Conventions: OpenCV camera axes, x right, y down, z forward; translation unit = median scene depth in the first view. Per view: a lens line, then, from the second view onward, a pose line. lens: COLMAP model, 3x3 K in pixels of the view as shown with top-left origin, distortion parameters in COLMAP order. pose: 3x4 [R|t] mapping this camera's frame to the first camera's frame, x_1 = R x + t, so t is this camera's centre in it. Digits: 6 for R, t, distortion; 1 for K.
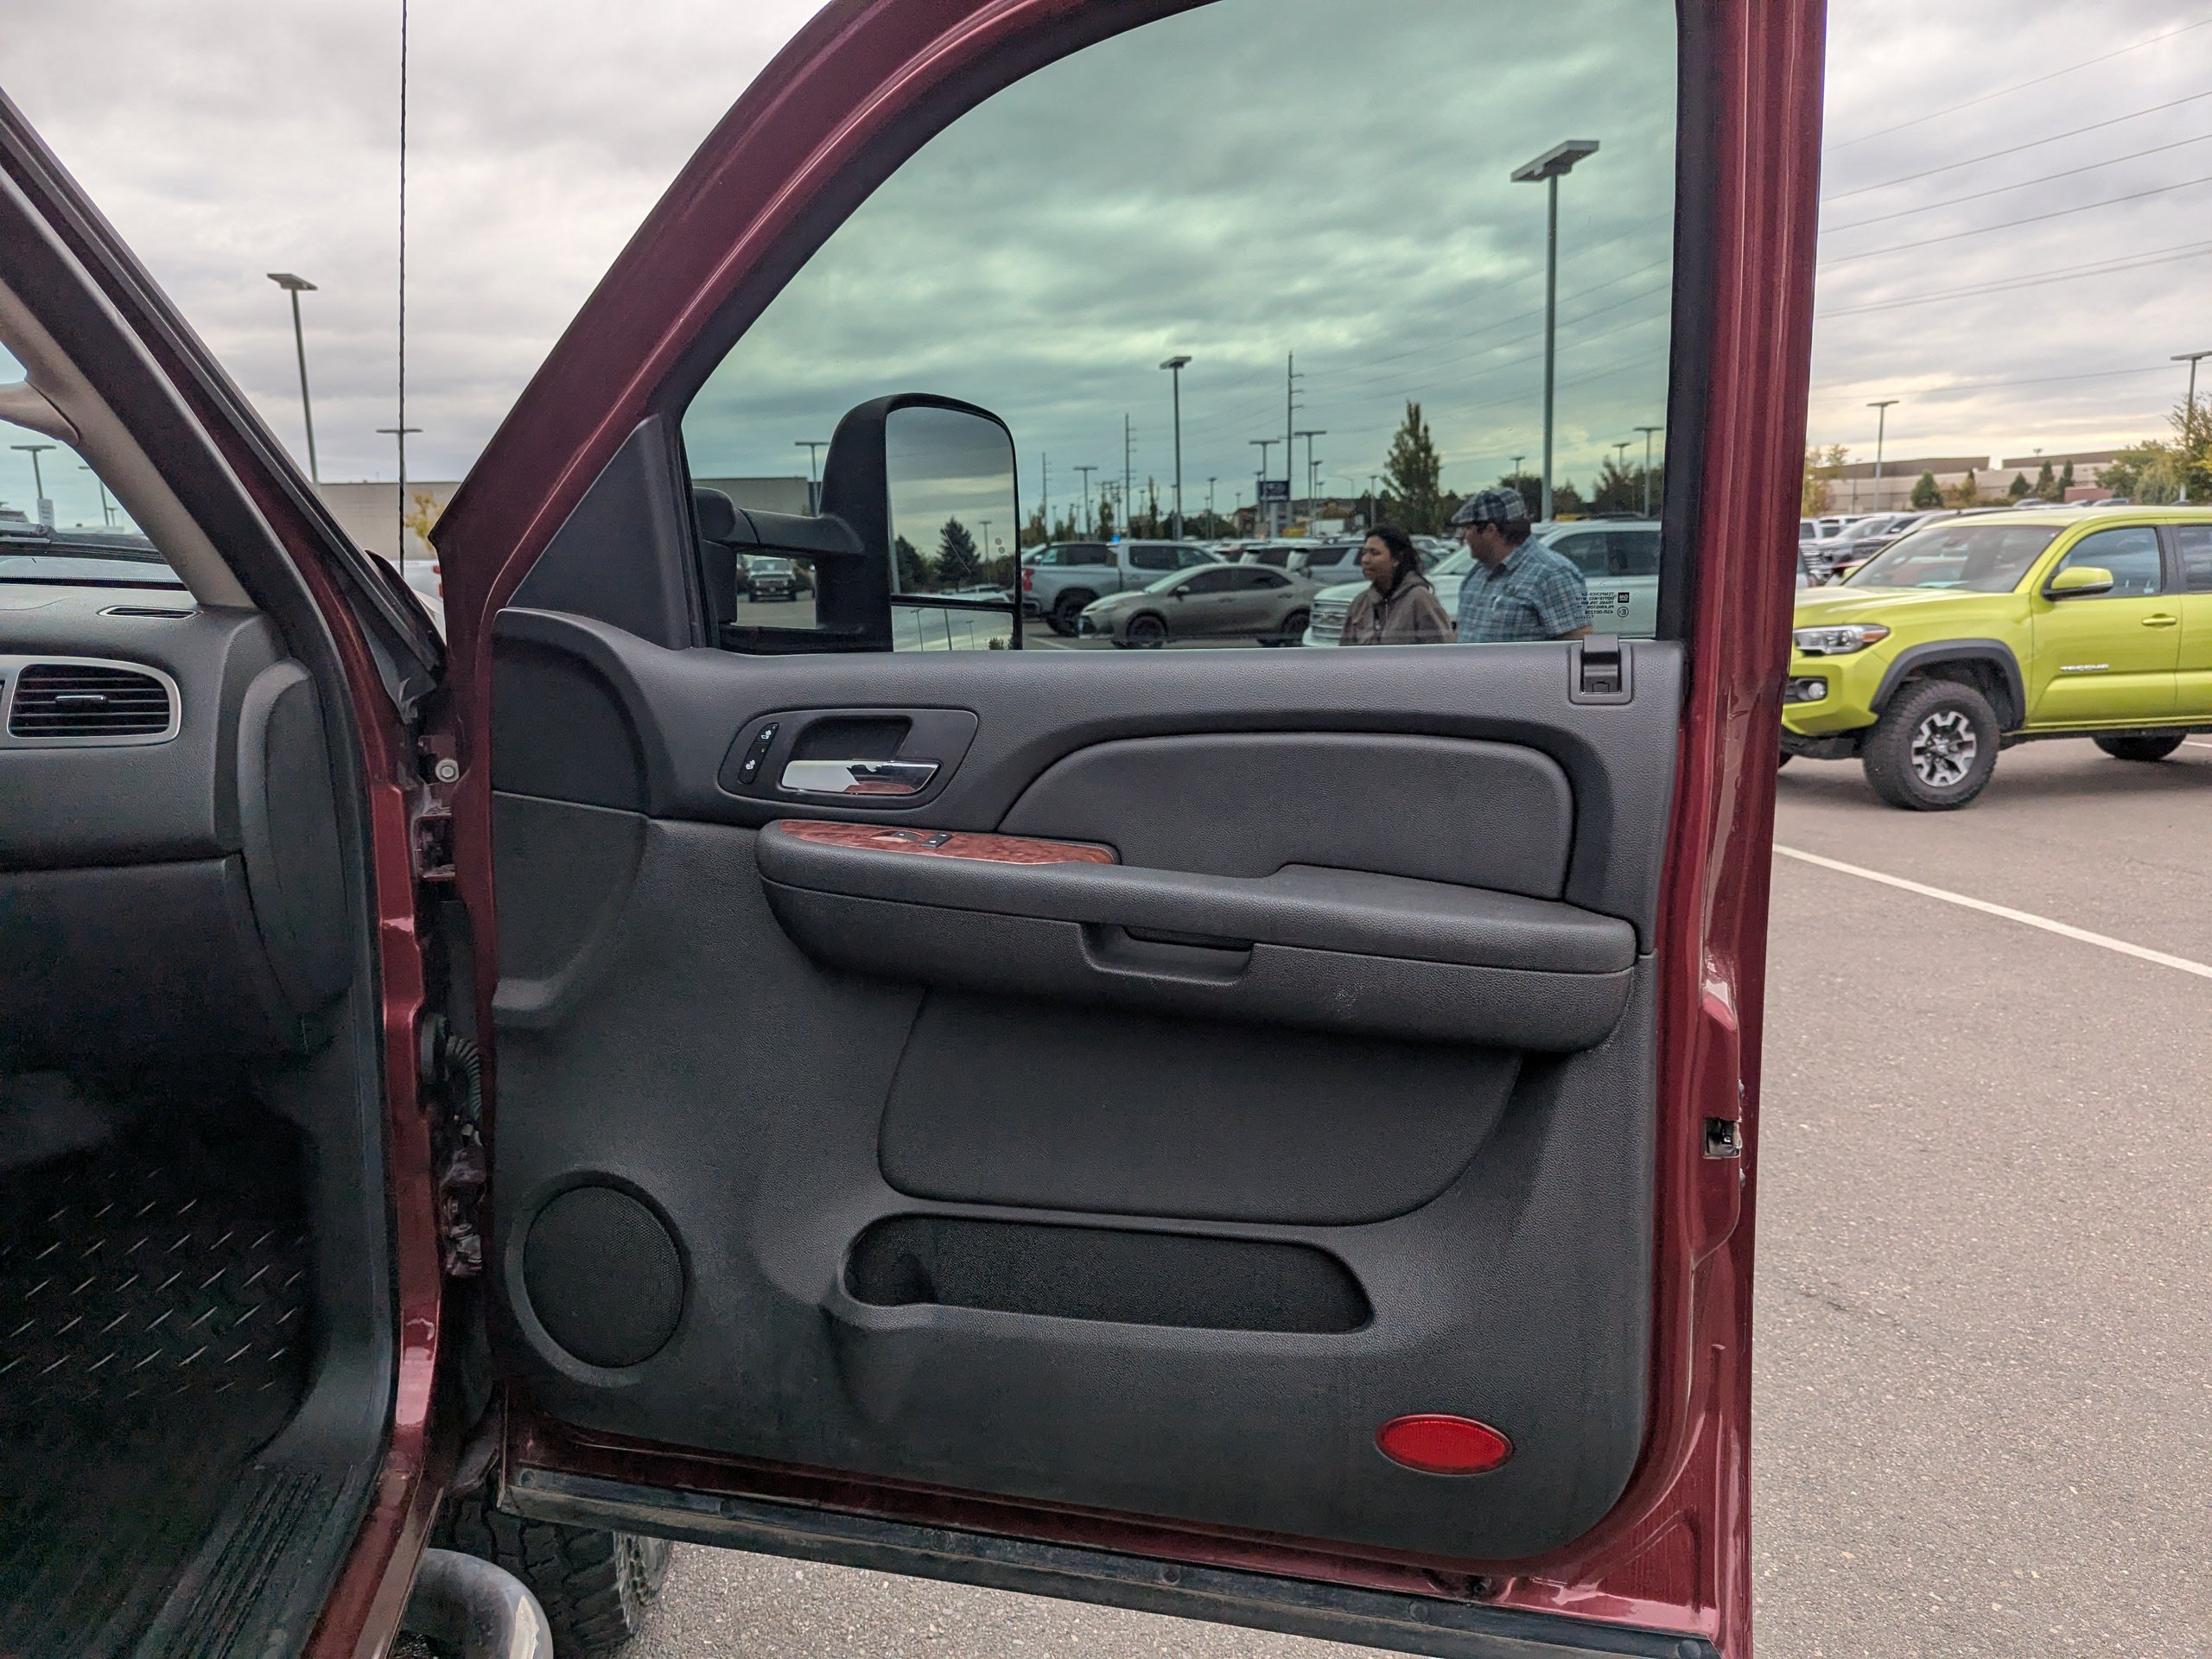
lens RADIAL K [[1568.5, 0, 1110.9], [0, 1568.5, 811.5], [0, 0, 1]] dist [0.066536, -0.063986]
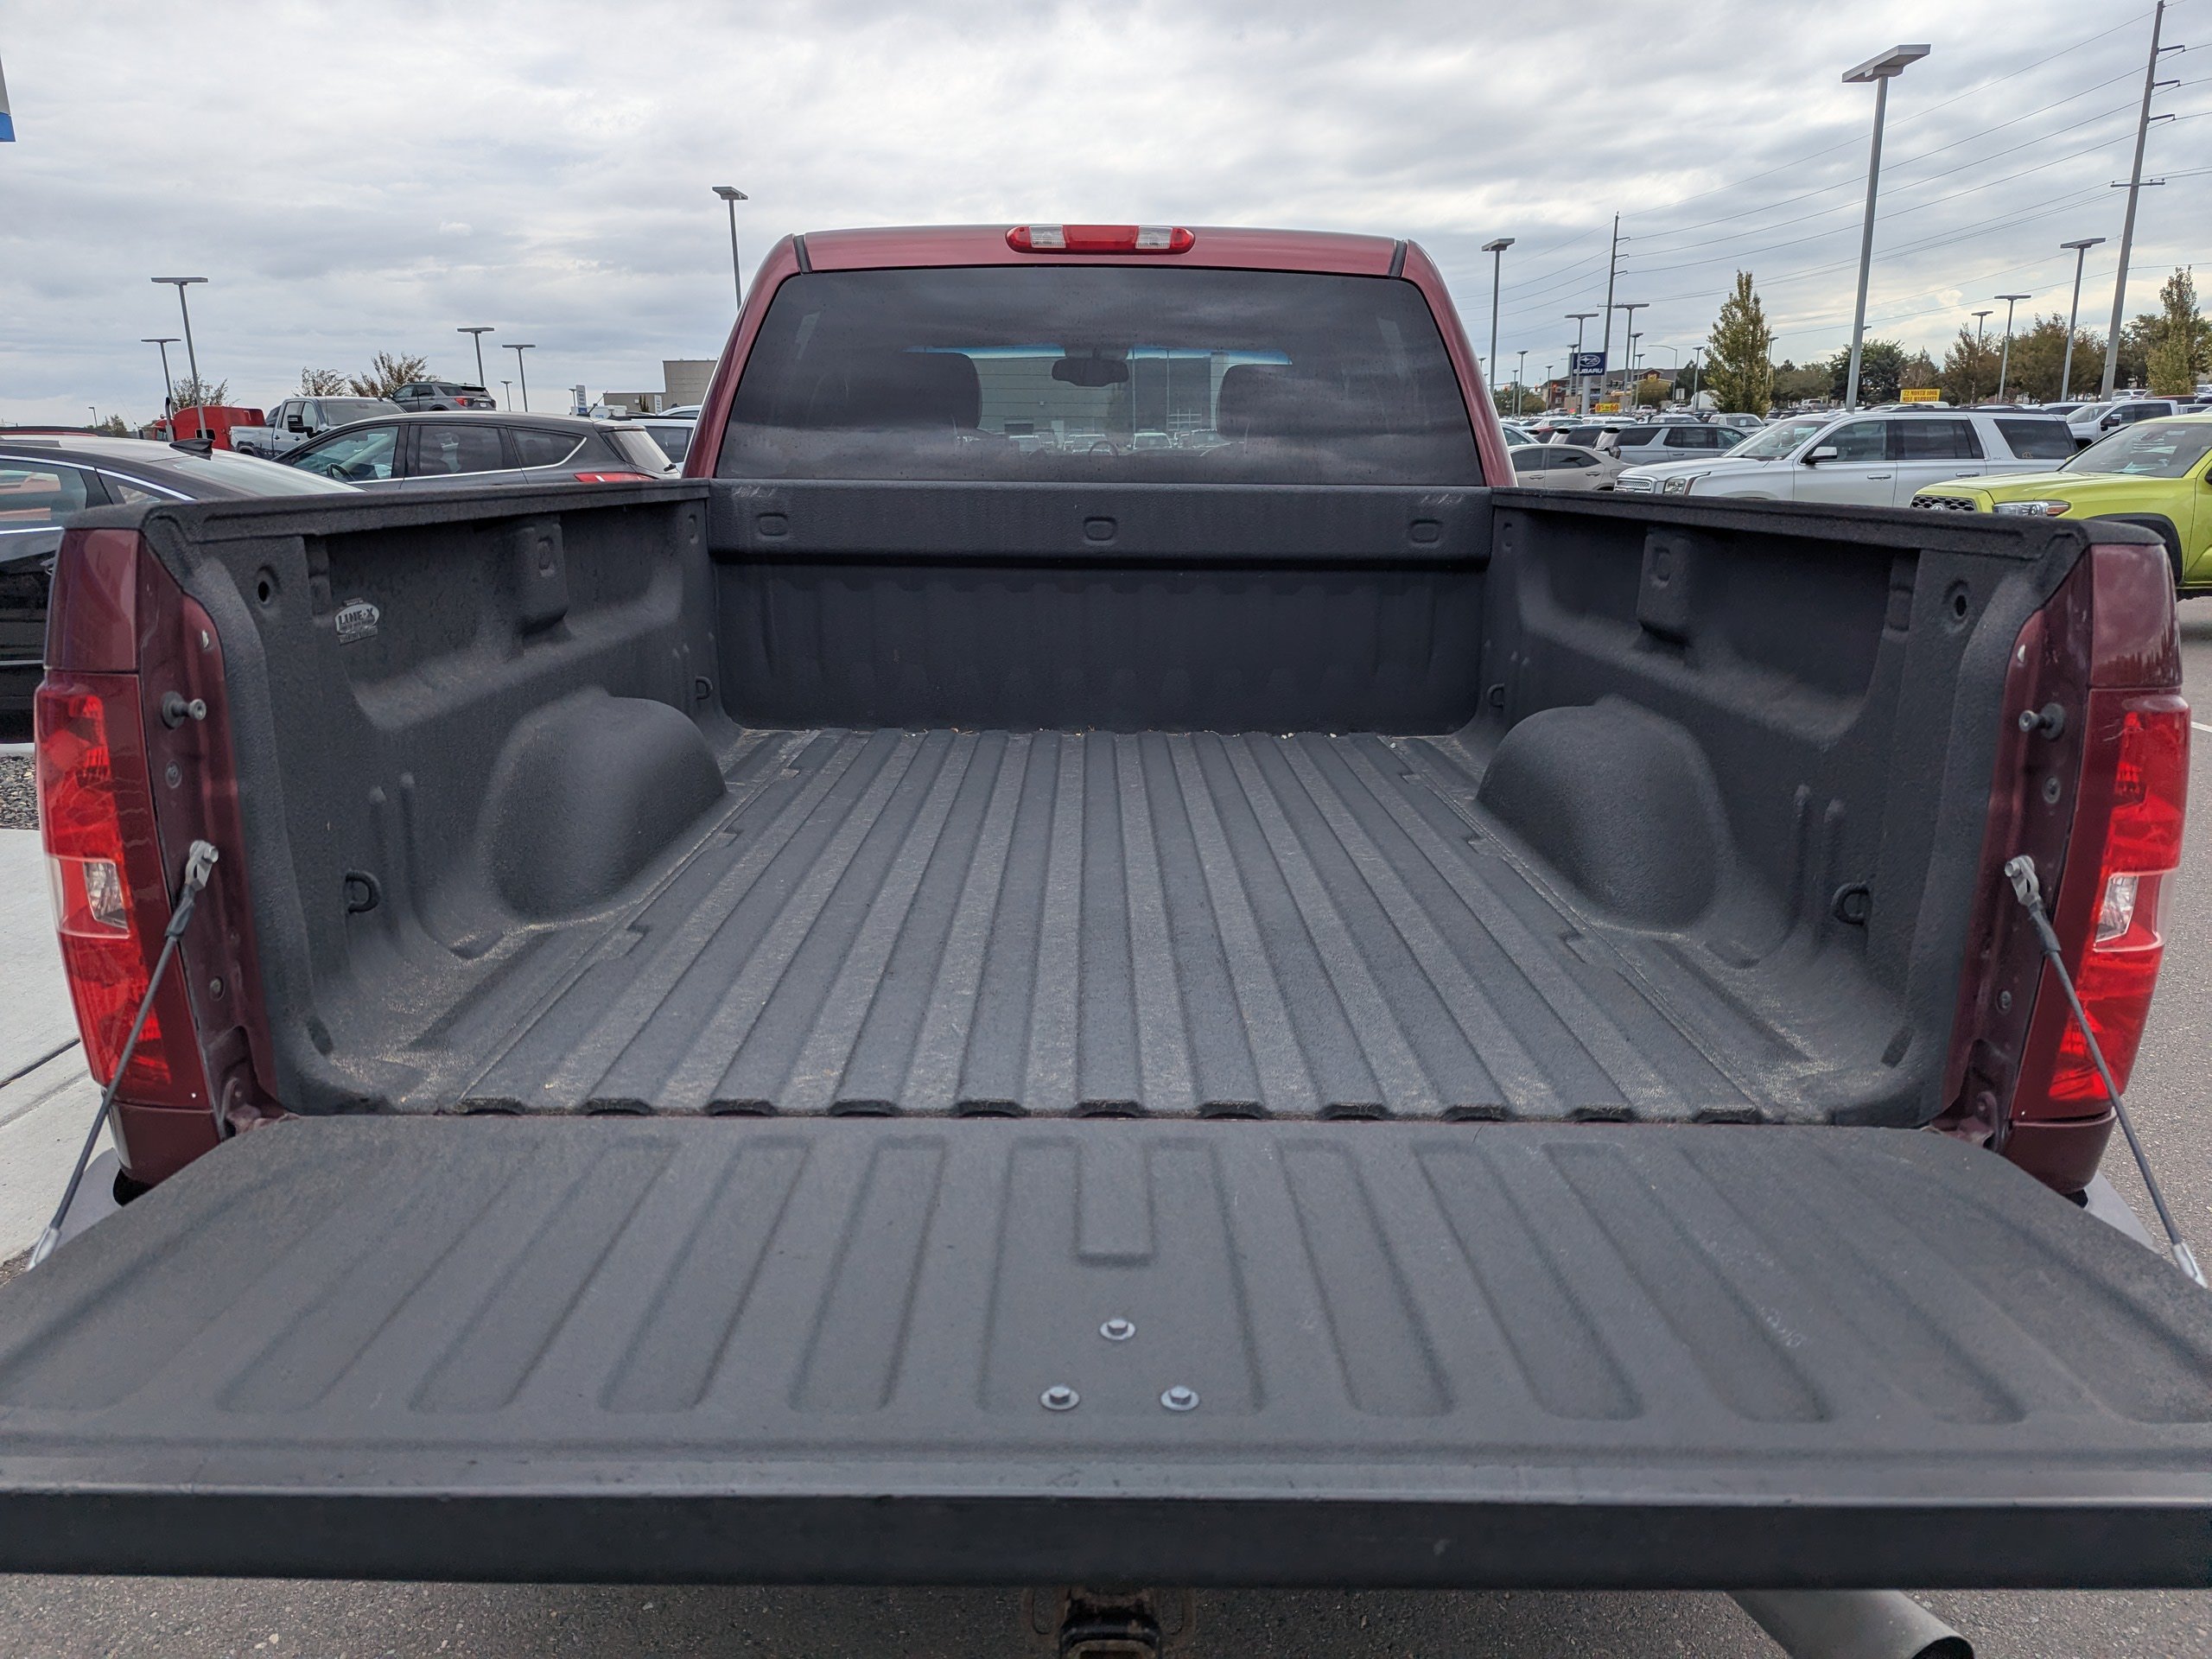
lens RADIAL K [[1549.9, 0, 1106.0], [0, 1549.9, 829.5], [0, 0, 1]] dist [0.058124, -0.045219]
pose [[0.982741, 0.052991, -0.177234, -0.047591], [-0.036921, 0.995002, 0.092774, 0.058738], [0.181264, -0.084629, 0.979786, -0.431130]]
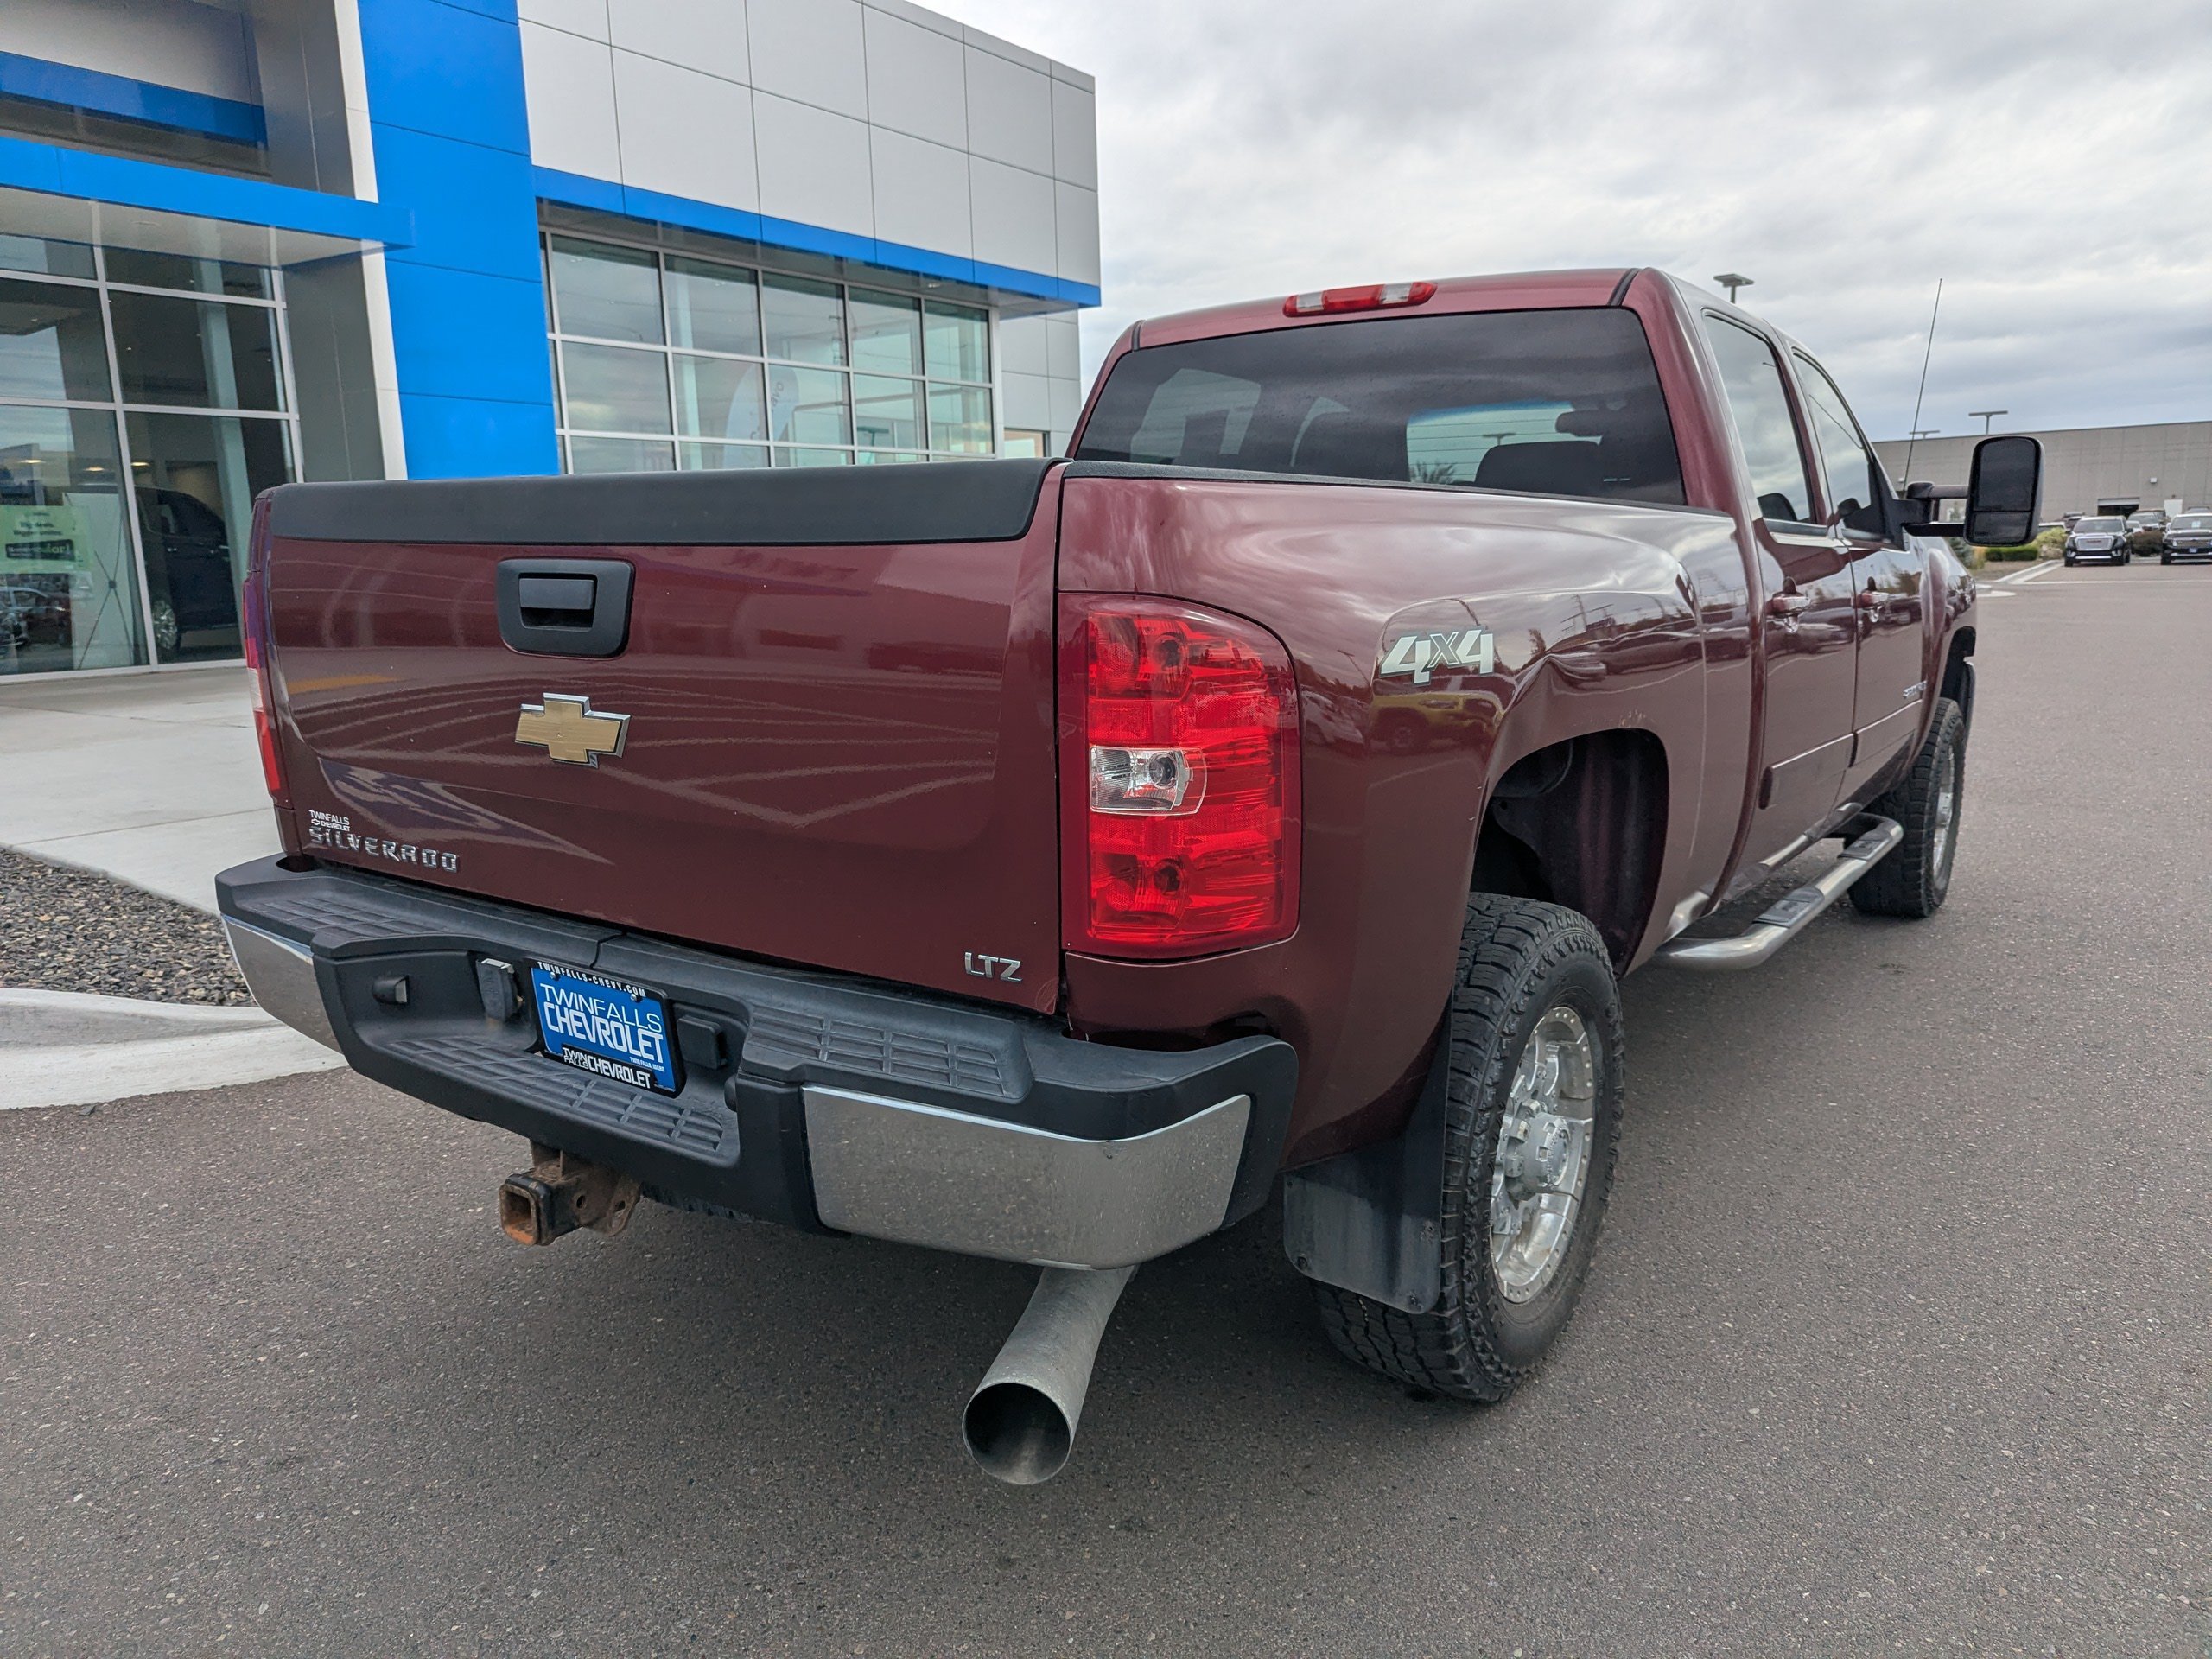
lens RADIAL K [[1566.7, 0, 1106.0], [0, 1566.7, 829.5], [0, 0, 1]] dist [0.061326, -0.057999]
pose [[0.686991, 0.132187, -0.714541, 0.157953], [-0.108990, 0.990936, 0.078531, 0.068196], [0.718446, 0.023928, 0.695172, -0.391080]]
